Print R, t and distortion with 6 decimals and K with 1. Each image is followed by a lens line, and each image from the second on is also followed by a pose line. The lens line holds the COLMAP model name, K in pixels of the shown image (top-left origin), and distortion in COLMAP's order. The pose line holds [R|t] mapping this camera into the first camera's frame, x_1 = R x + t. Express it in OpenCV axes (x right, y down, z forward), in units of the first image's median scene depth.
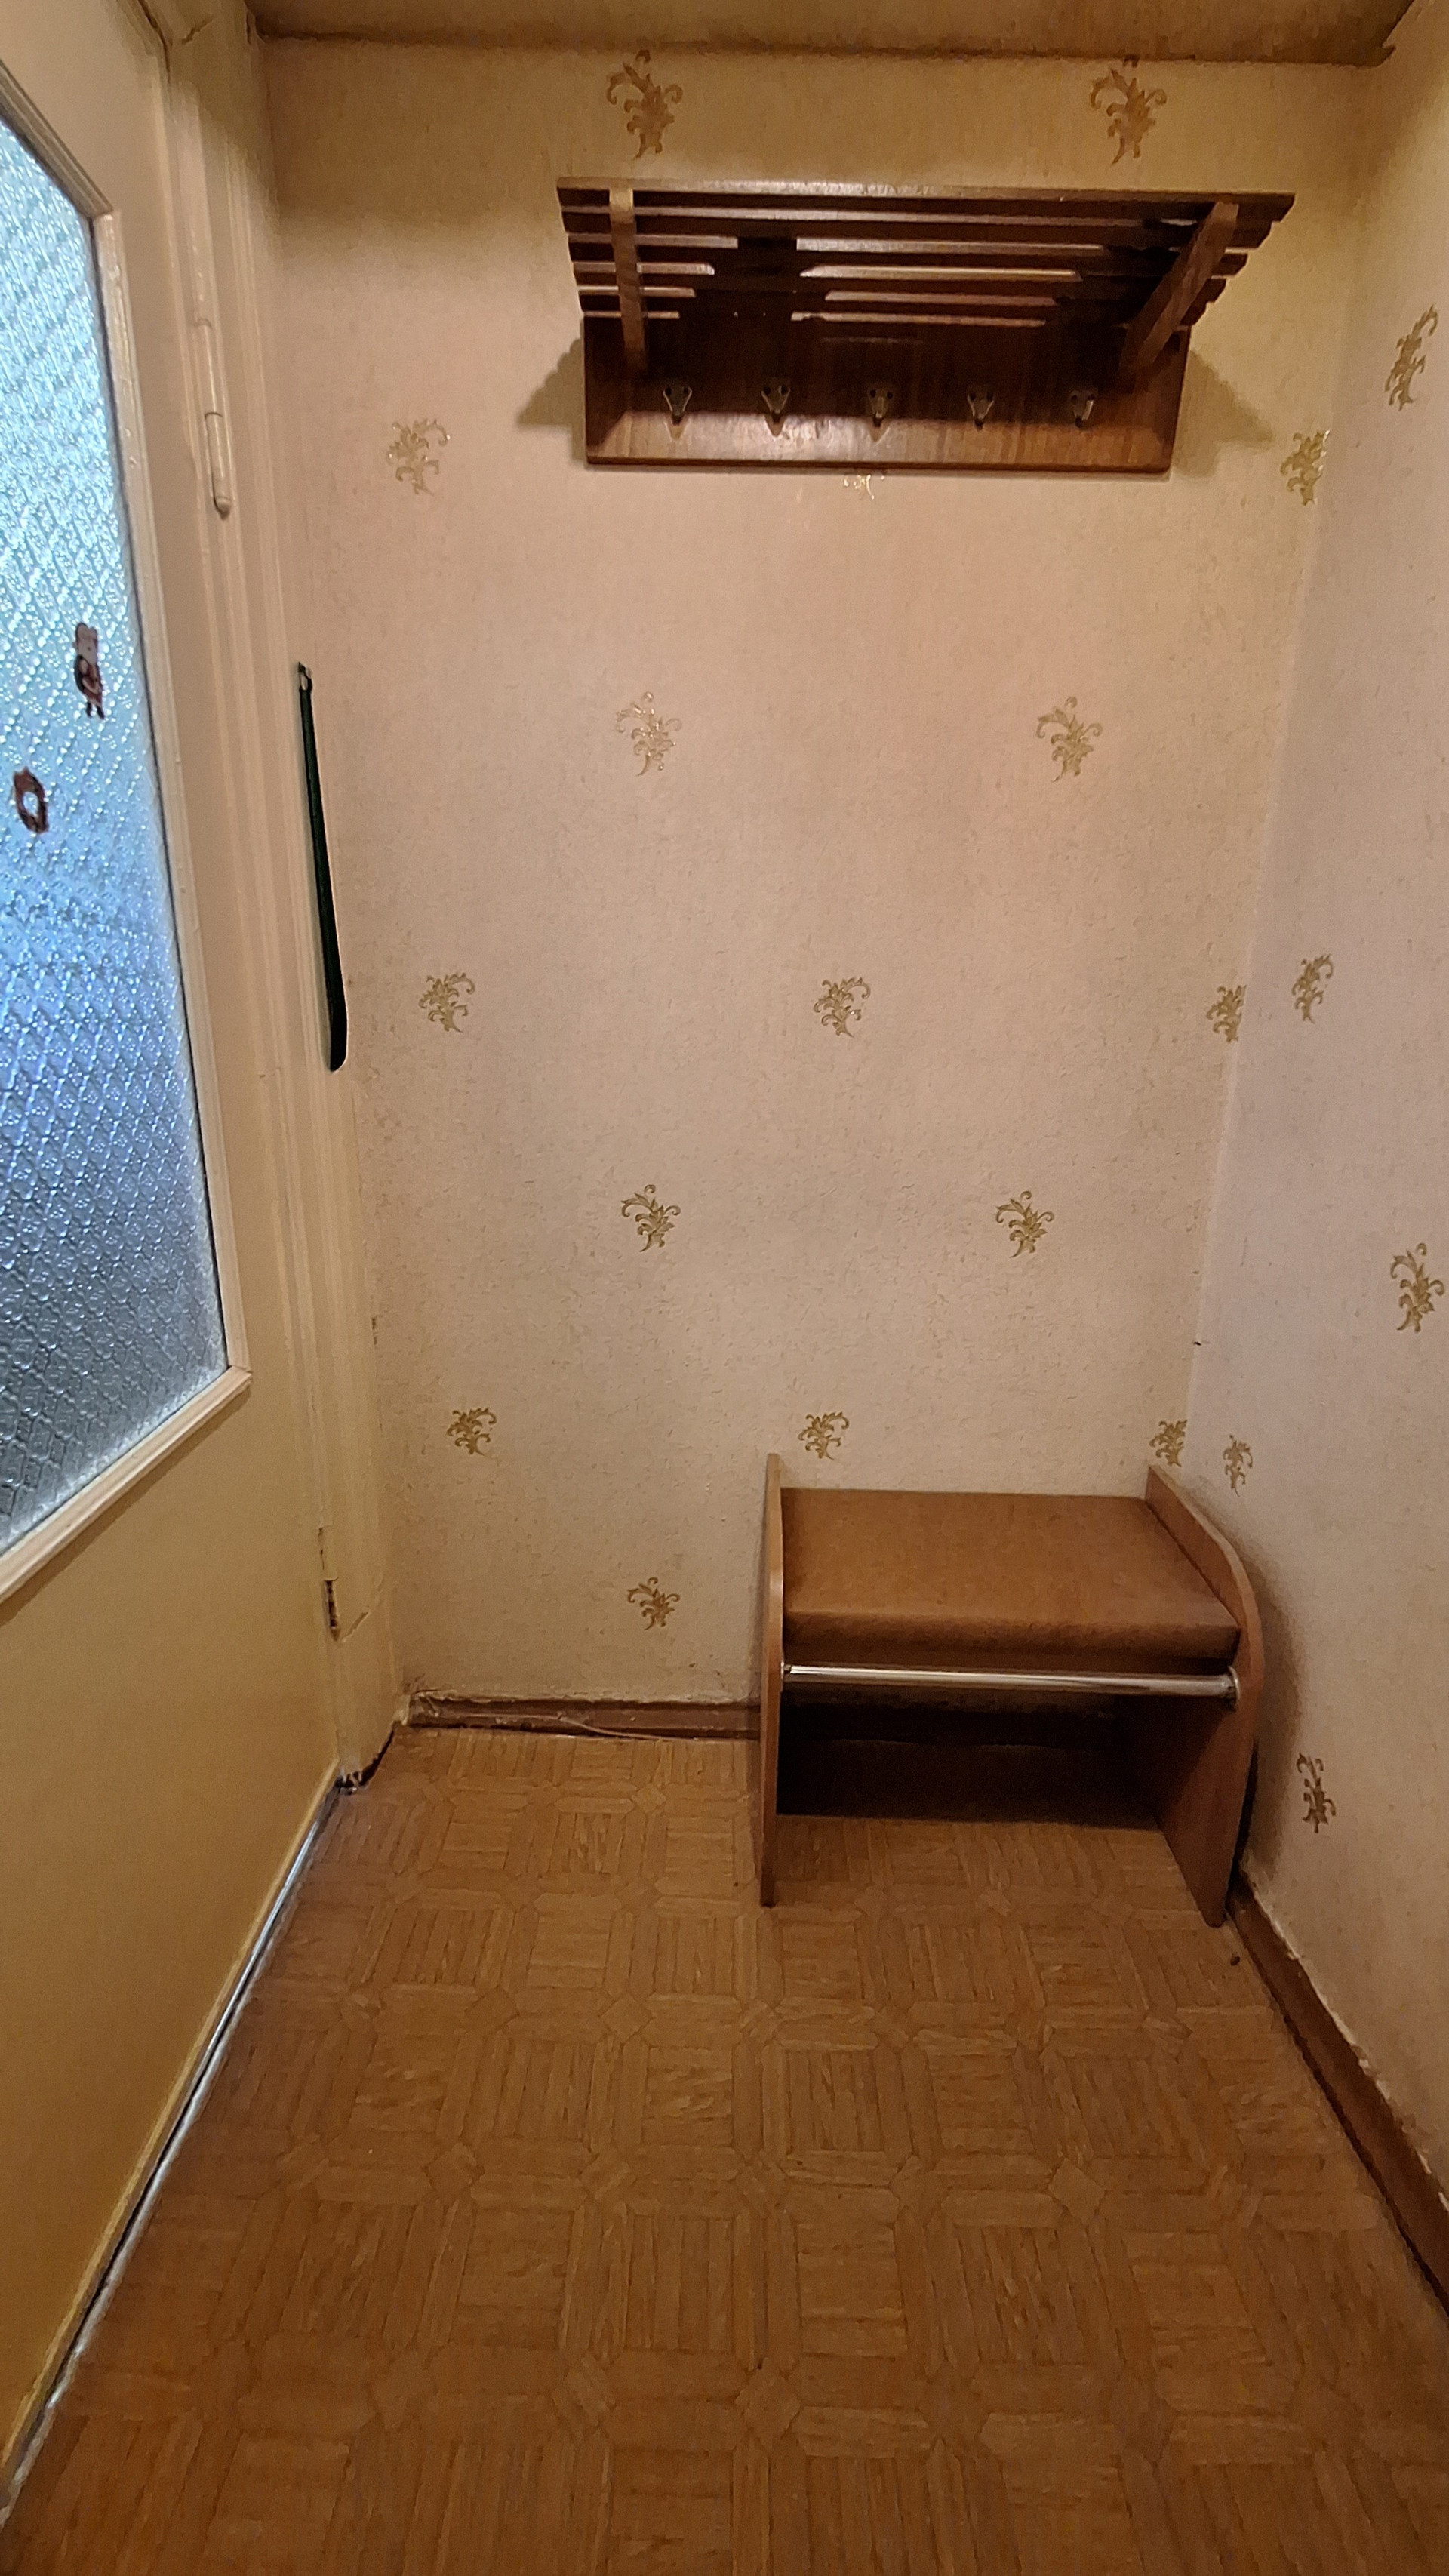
lens RADIAL K [[1046.7, 0, 705.6], [0, 1046.7, 1256.8], [0, 0, 1]] dist [-0.020102, 0.009919]
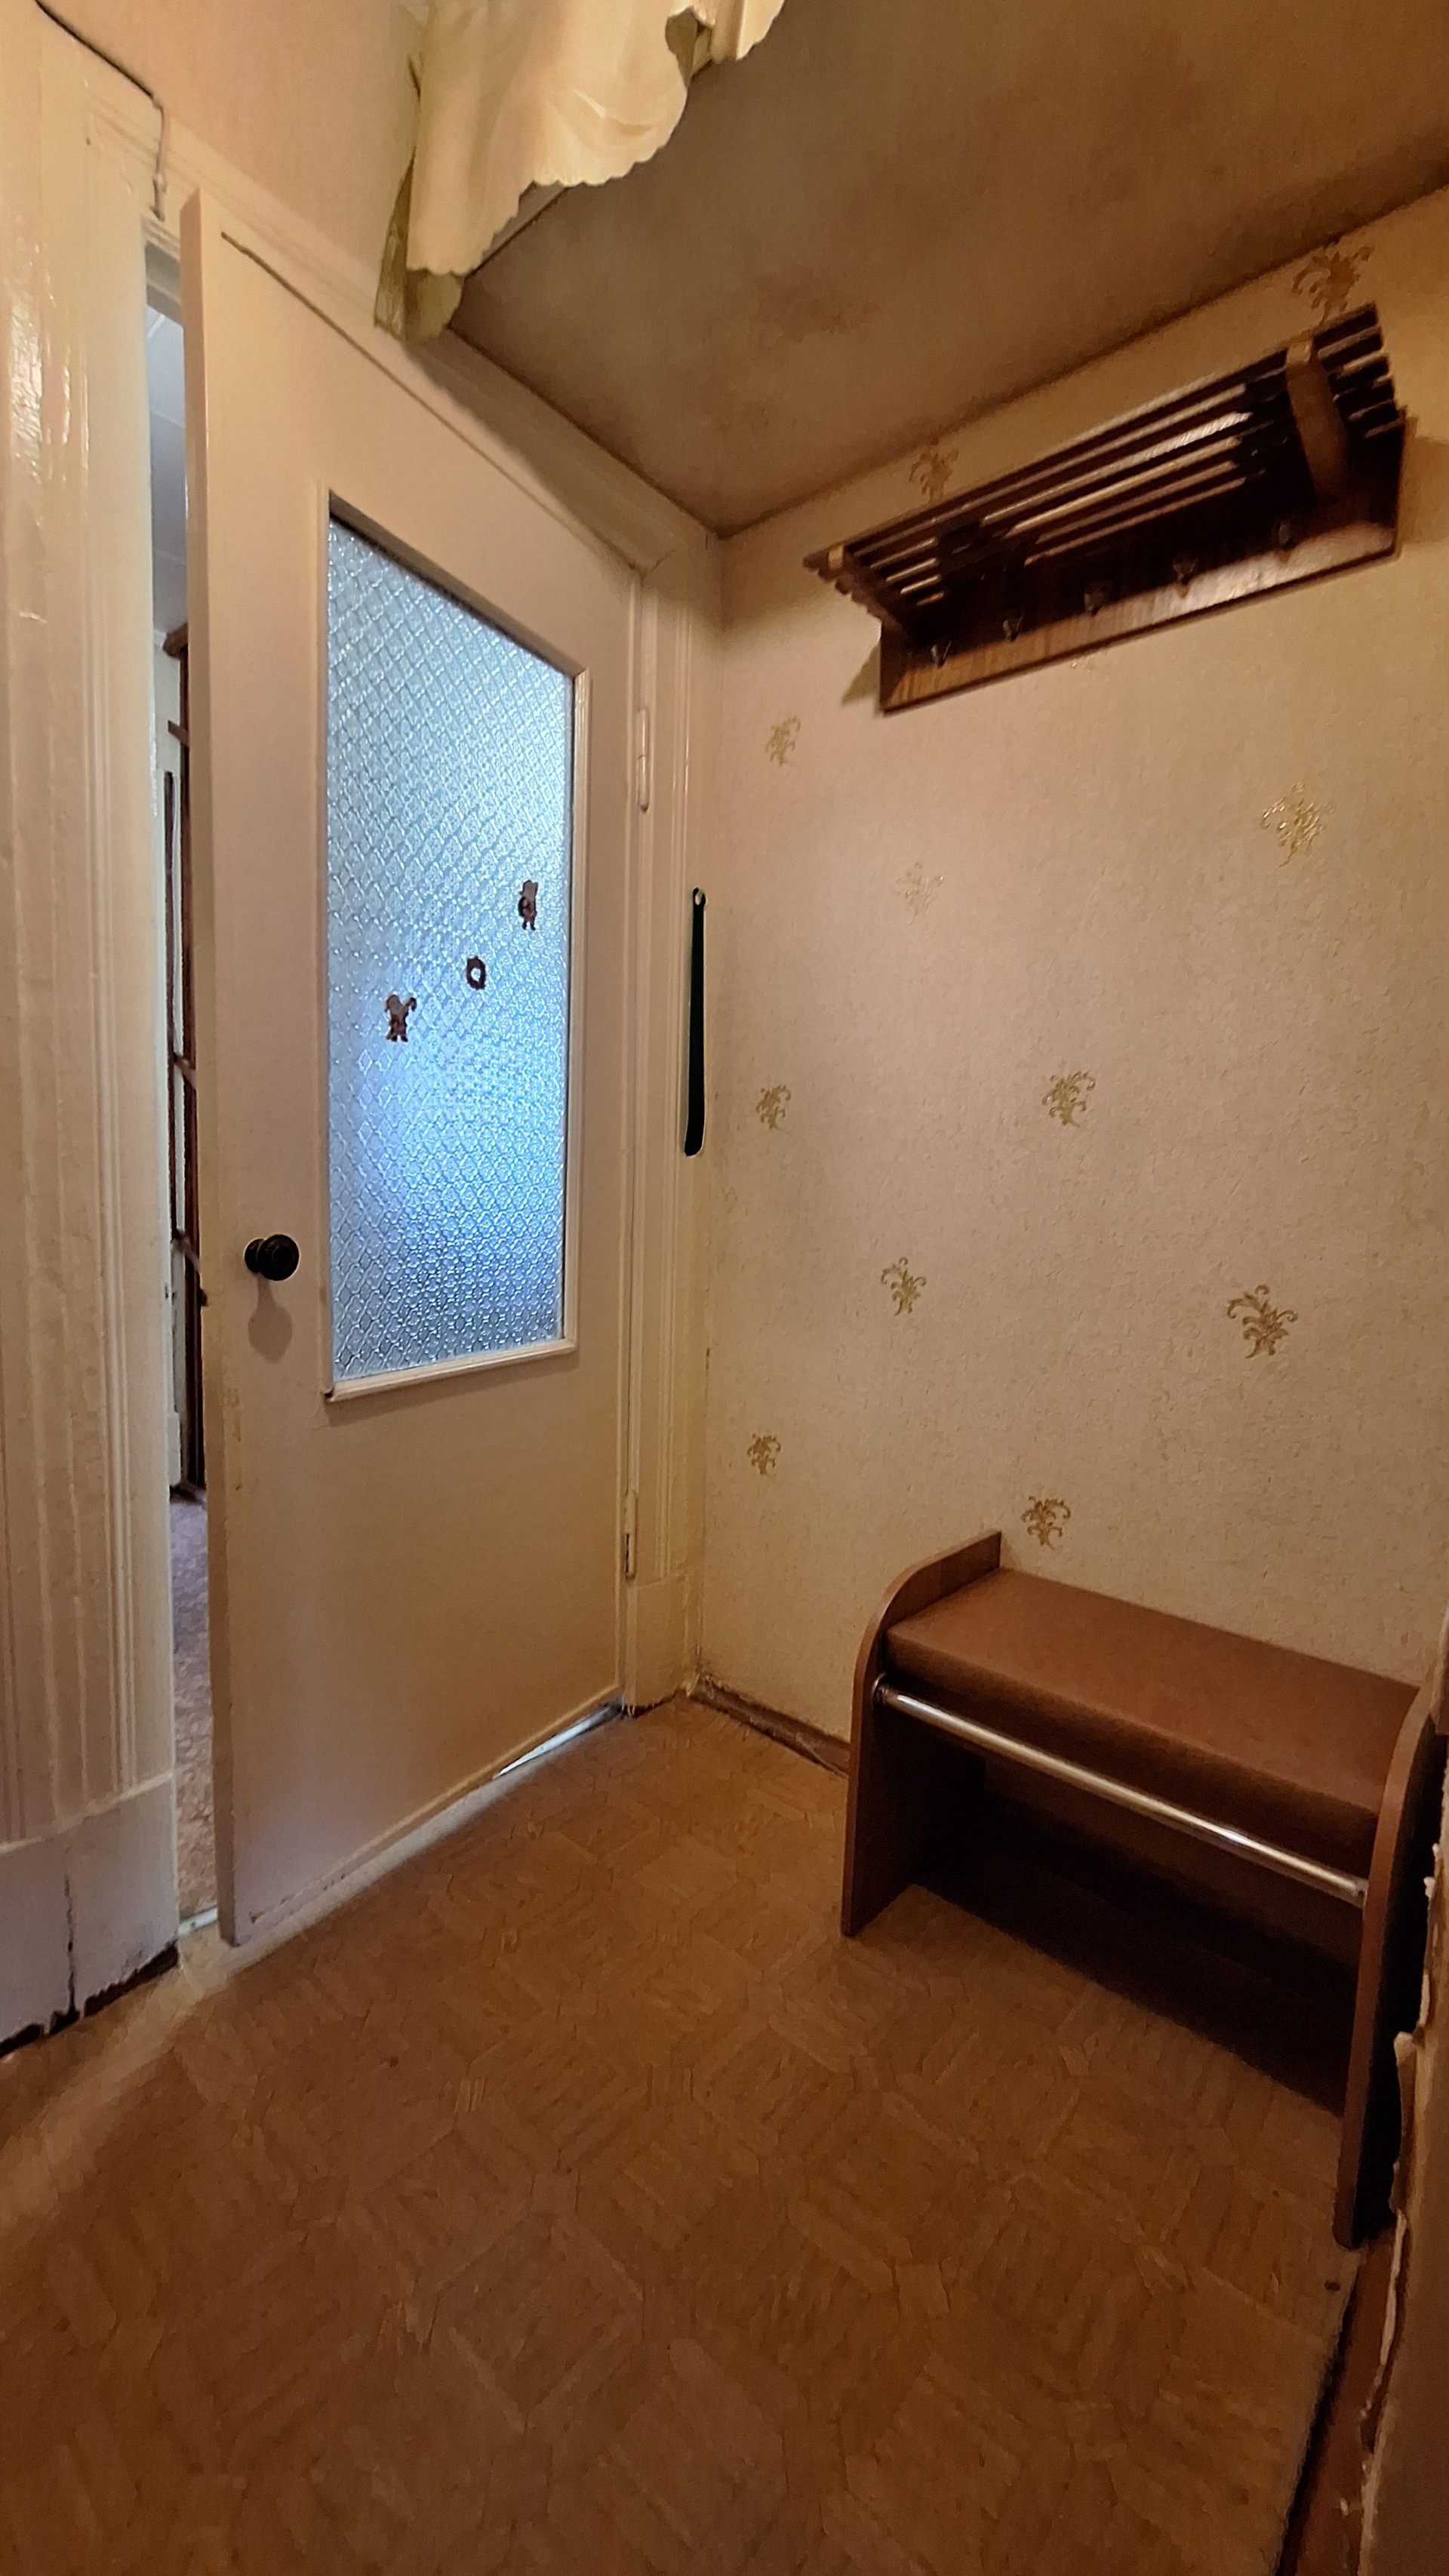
lens RADIAL K [[1025.8, 0, 709.3], [0, 1025.8, 1265.5], [0, 0, 1]] dist [-0.003276, 0.001440]
pose [[0.761373, 0.057960, -0.645719, 0.549163], [-0.189540, 0.972380, -0.136207, 0.143868], [0.619989, 0.226094, 0.751329, 0.014145]]
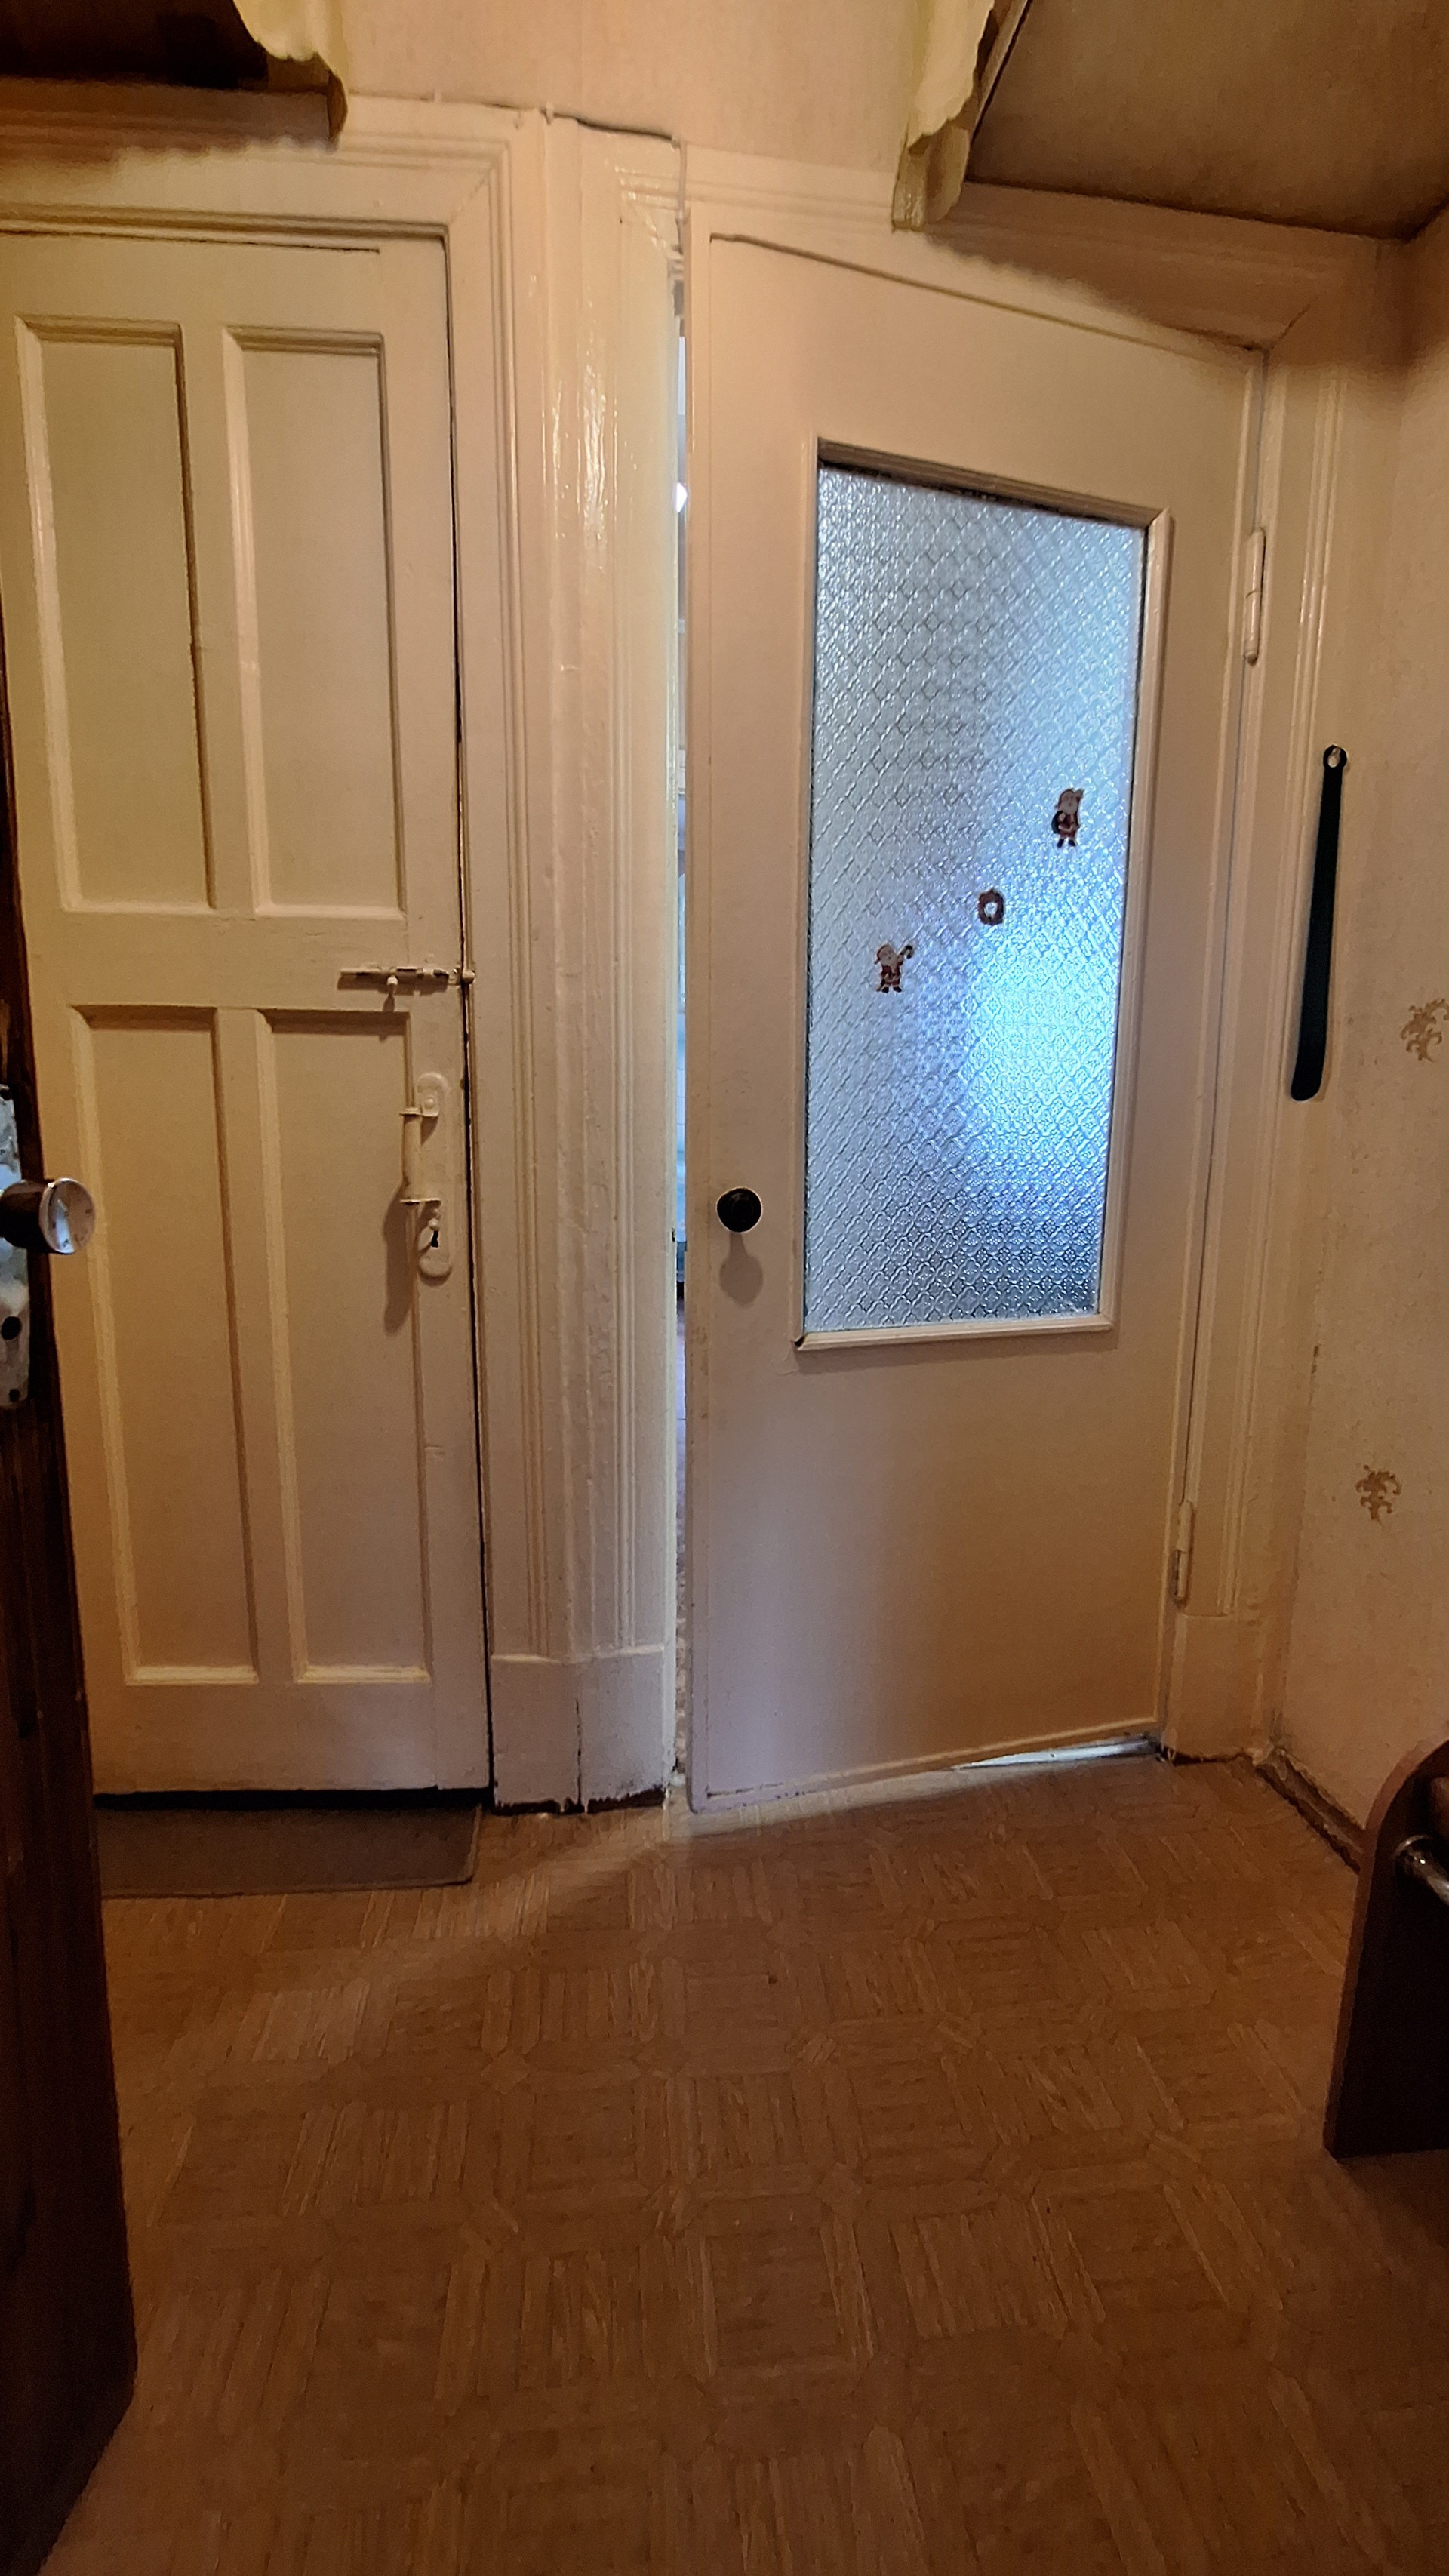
lens RADIAL K [[1025.8, 0, 709.3], [0, 1025.8, 1265.5], [0, 0, 1]] dist [-0.003276, 0.001440]
pose [[0.132427, 0.126334, -0.983109, 0.629602], [-0.273403, 0.958022, 0.086282, 0.064235], [0.952740, 0.257359, 0.161408, 0.273555]]
